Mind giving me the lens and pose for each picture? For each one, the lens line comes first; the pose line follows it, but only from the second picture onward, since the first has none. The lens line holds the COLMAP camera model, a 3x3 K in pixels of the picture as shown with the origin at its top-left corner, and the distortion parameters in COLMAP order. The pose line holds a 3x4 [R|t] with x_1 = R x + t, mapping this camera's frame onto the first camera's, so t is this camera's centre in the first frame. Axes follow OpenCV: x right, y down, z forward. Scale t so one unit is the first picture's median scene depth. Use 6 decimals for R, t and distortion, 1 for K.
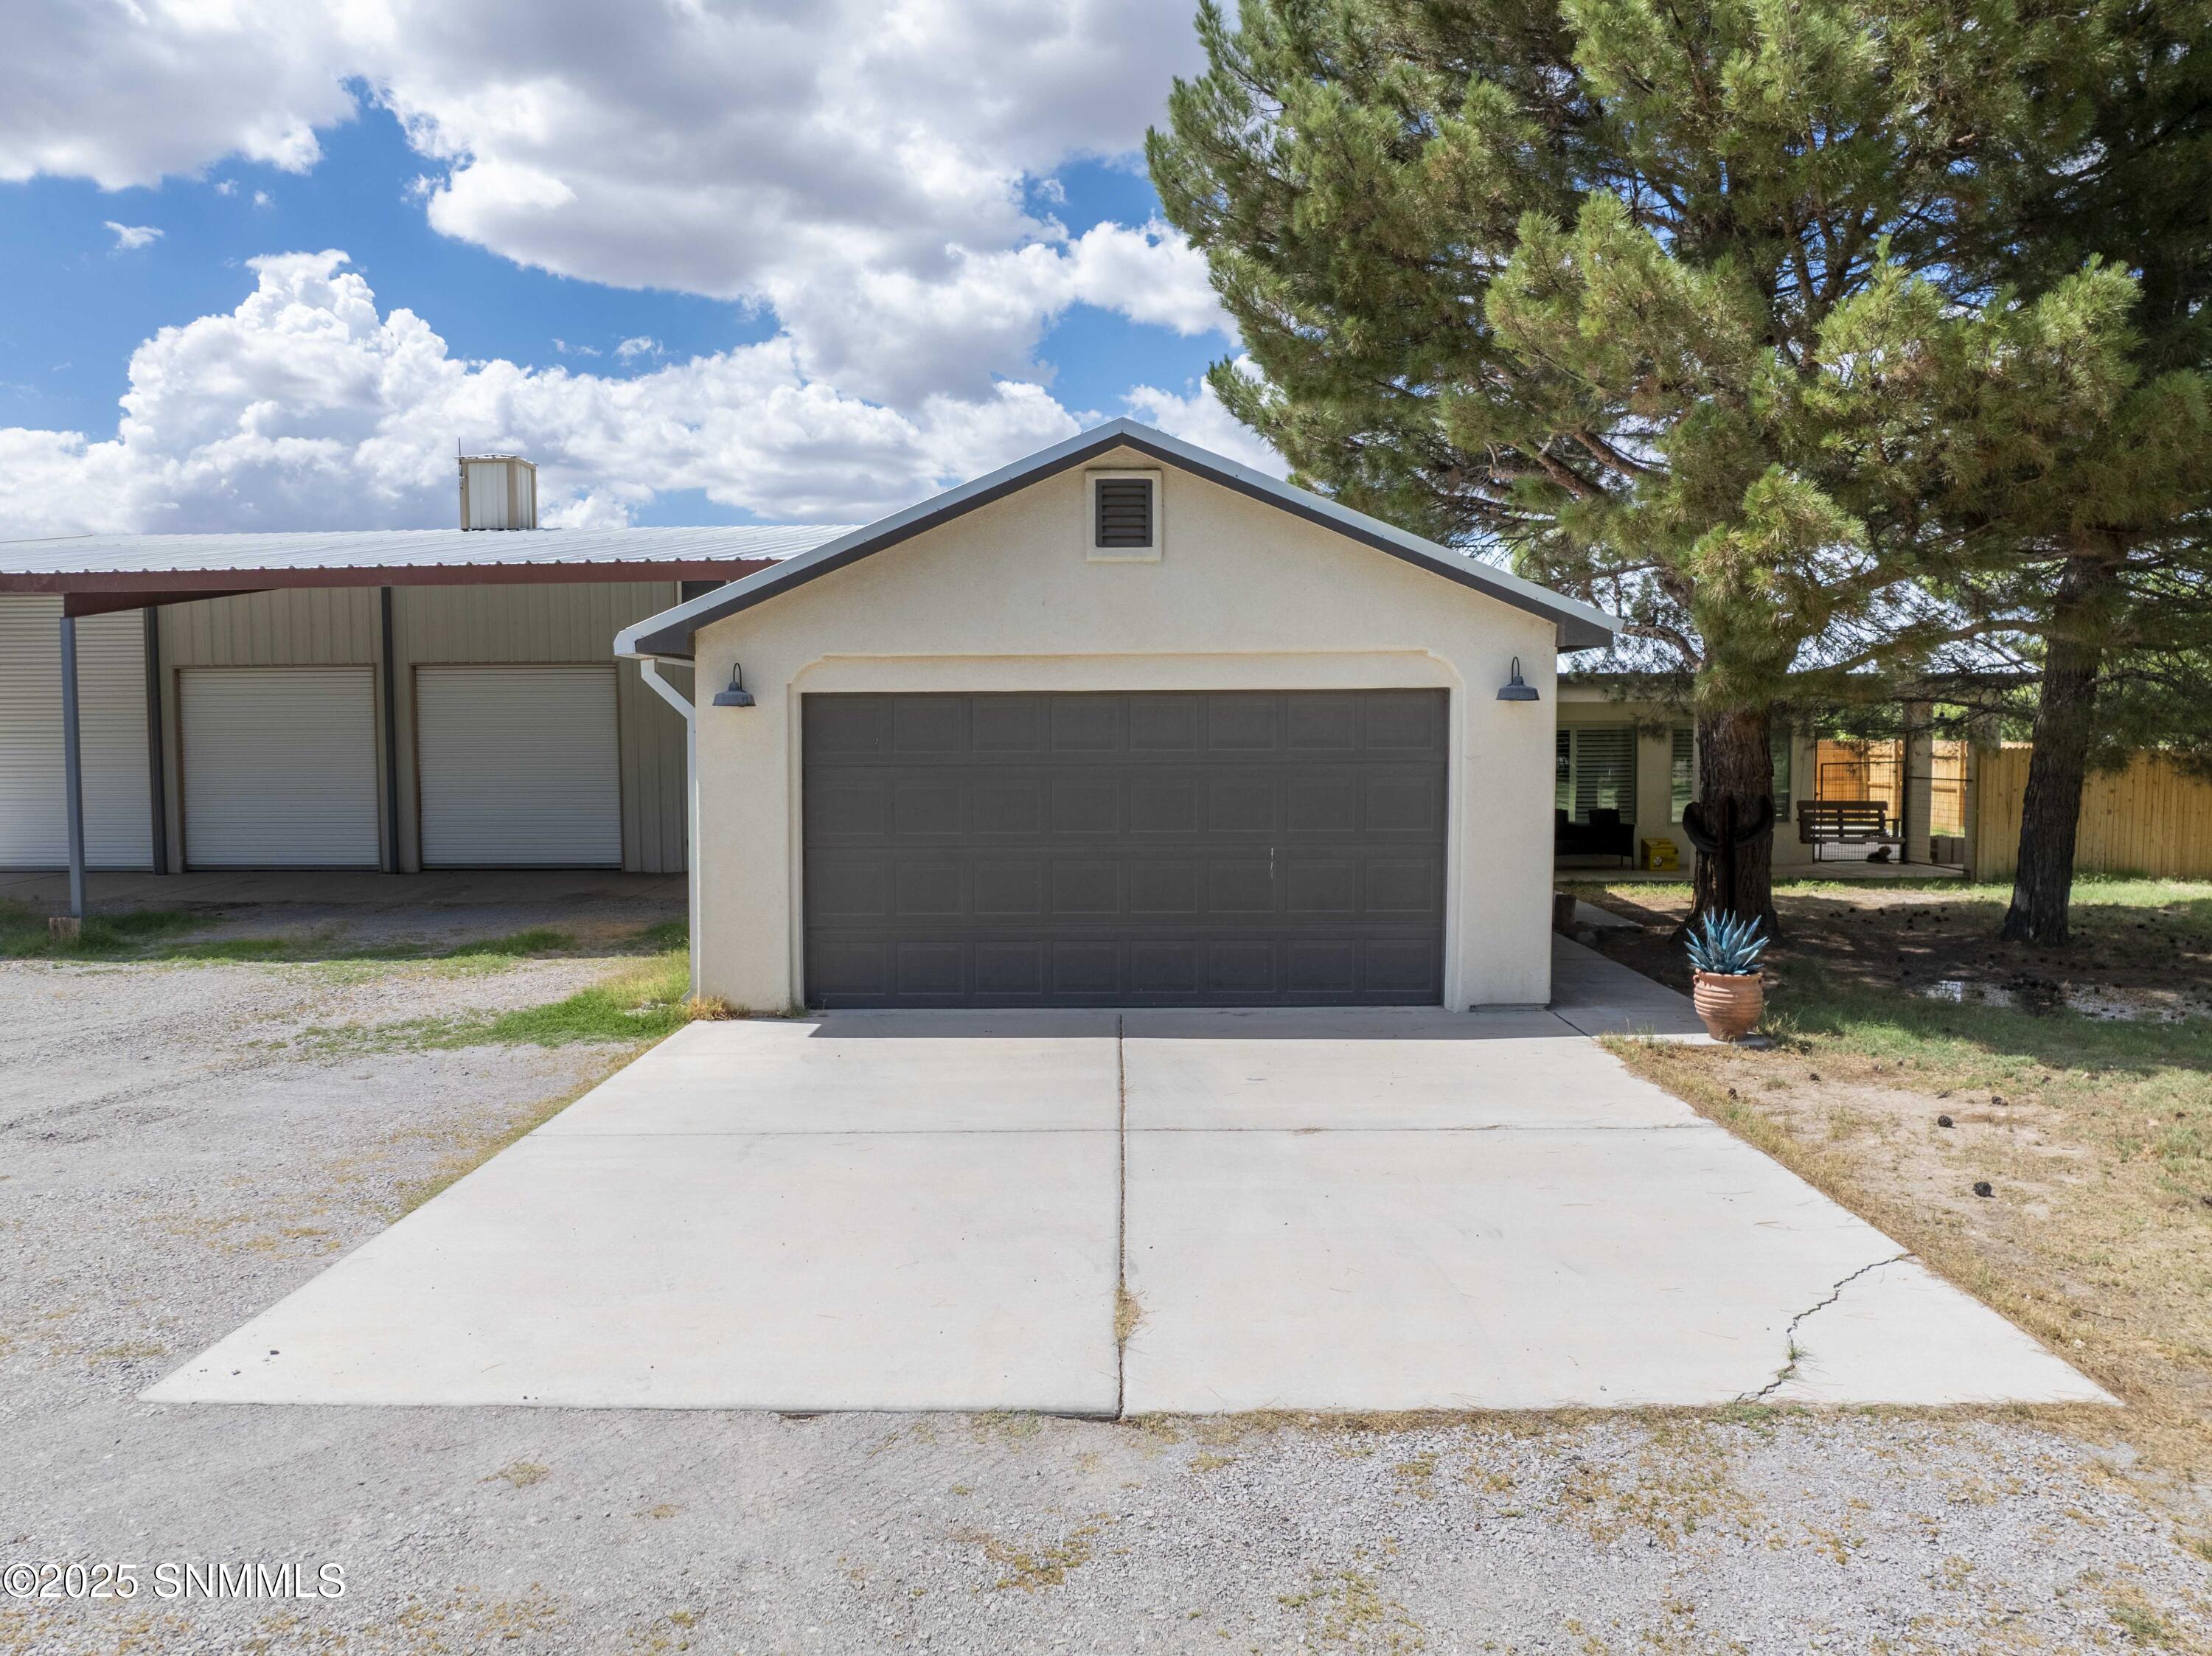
lens RADIAL K [[1552.9, 0, 1110.2], [0, 1552.9, 840.3], [0, 0, 1]] dist [-0.049543, 0.023201]
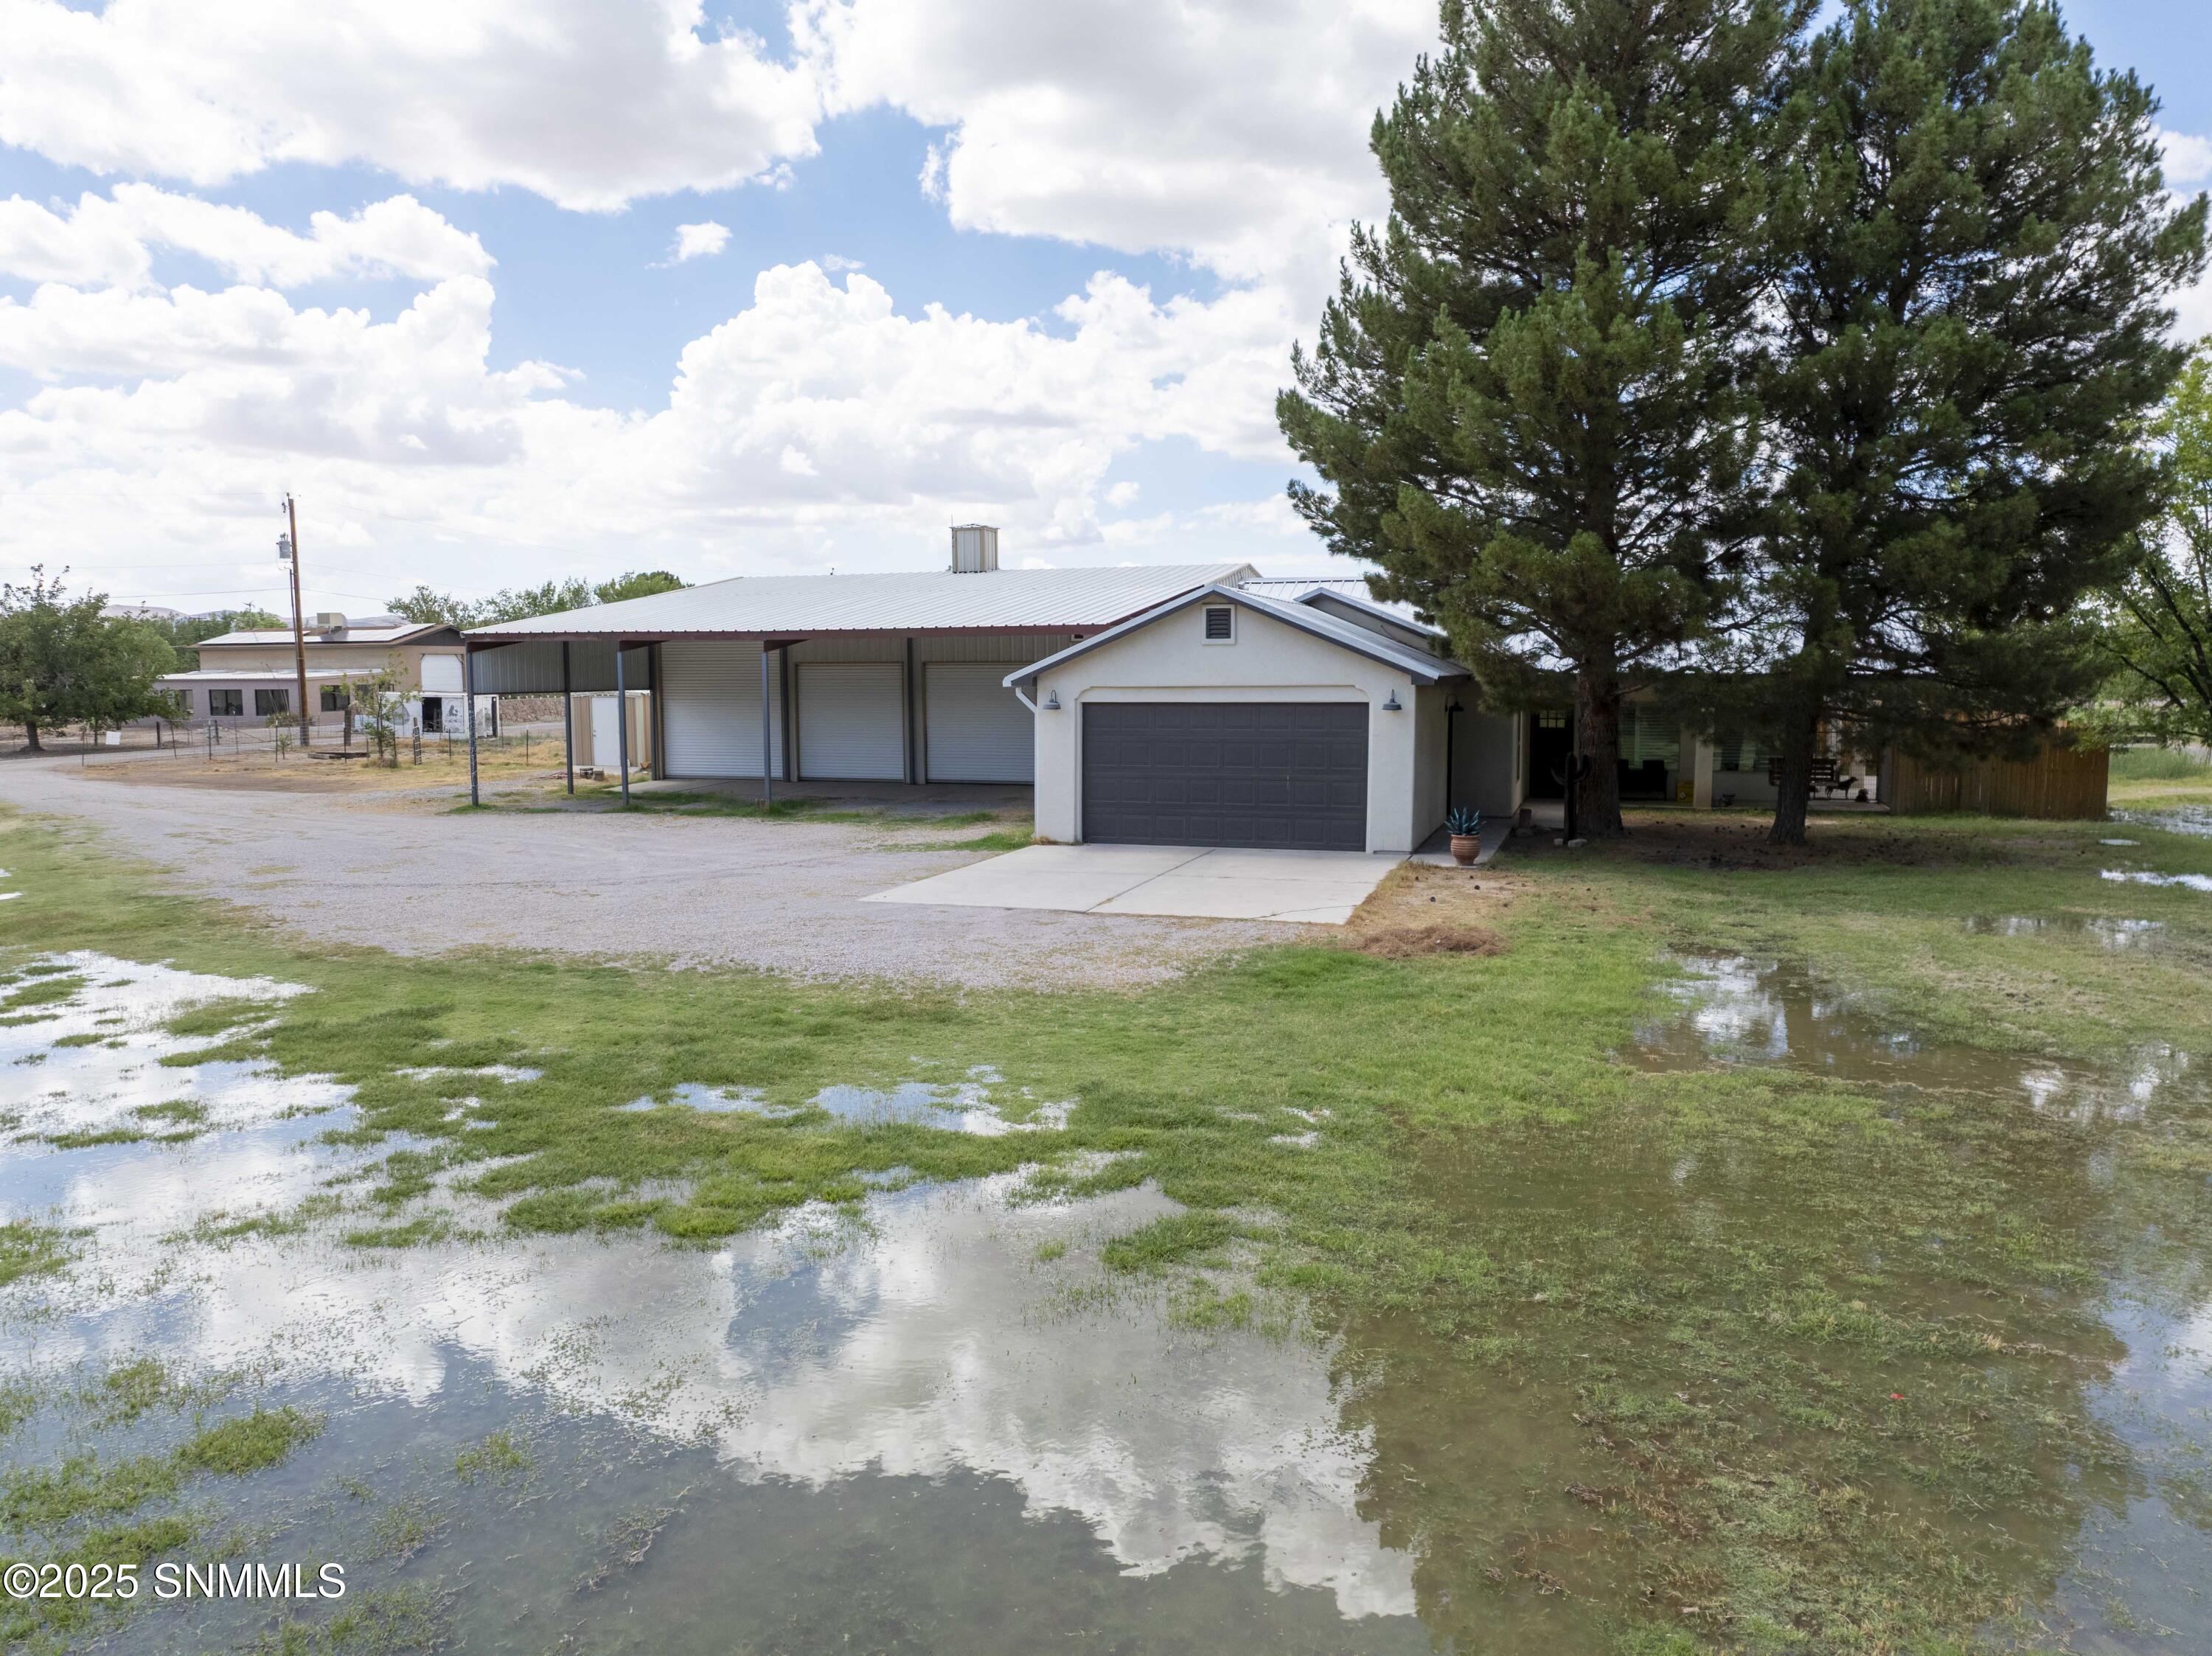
lens RADIAL K [[1552.9, 0, 1117.7], [0, 1552.9, 782.8], [0, 0, 1]] dist [-0.049543, 0.023201]
pose [[0.954428, 0.025347, -0.297364, 0.259036], [-0.025666, 0.999667, 0.002834, 0.007170], [0.297337, 0.004927, 0.954760, -0.563334]]
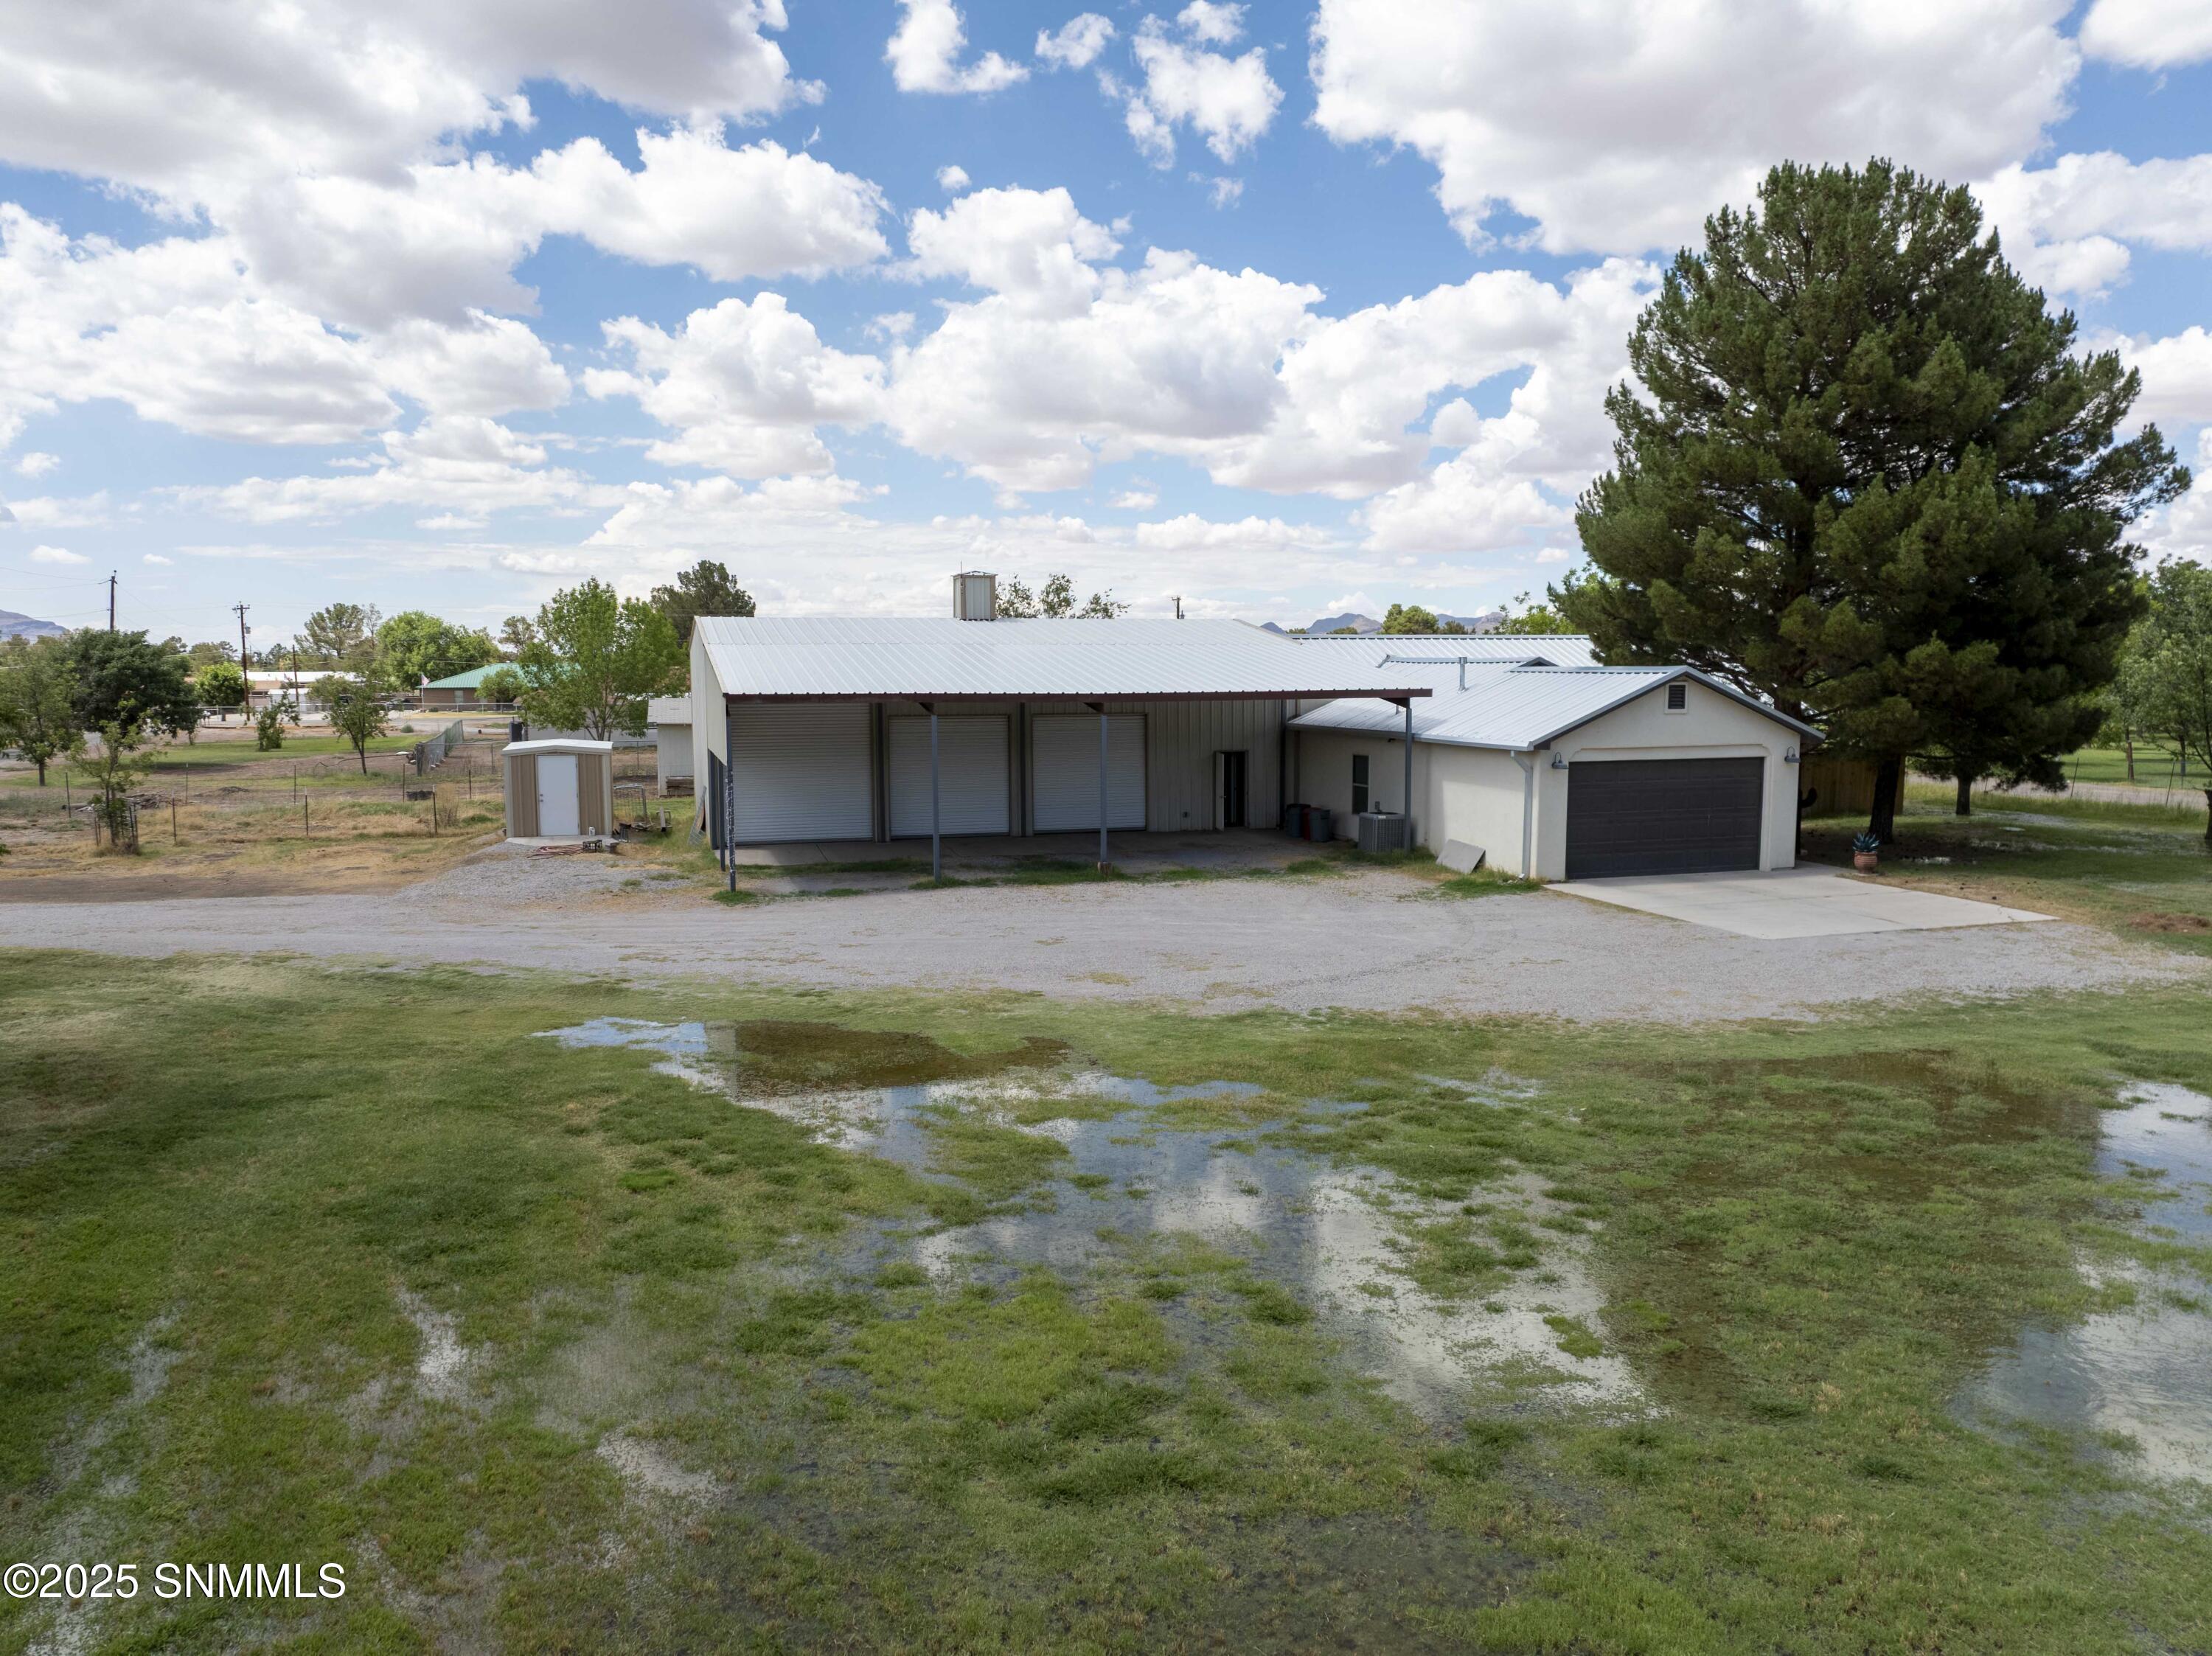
lens RADIAL K [[1552.9, 0, 1071.0], [0, 1552.9, 828.8], [0, 0, 1]] dist [-0.049543, 0.023201]
pose [[0.954640, -0.027569, 0.296483, -0.901532], [0.019652, 0.999367, 0.029651, -0.037232], [-0.297113, -0.022479, 0.954578, -0.649280]]
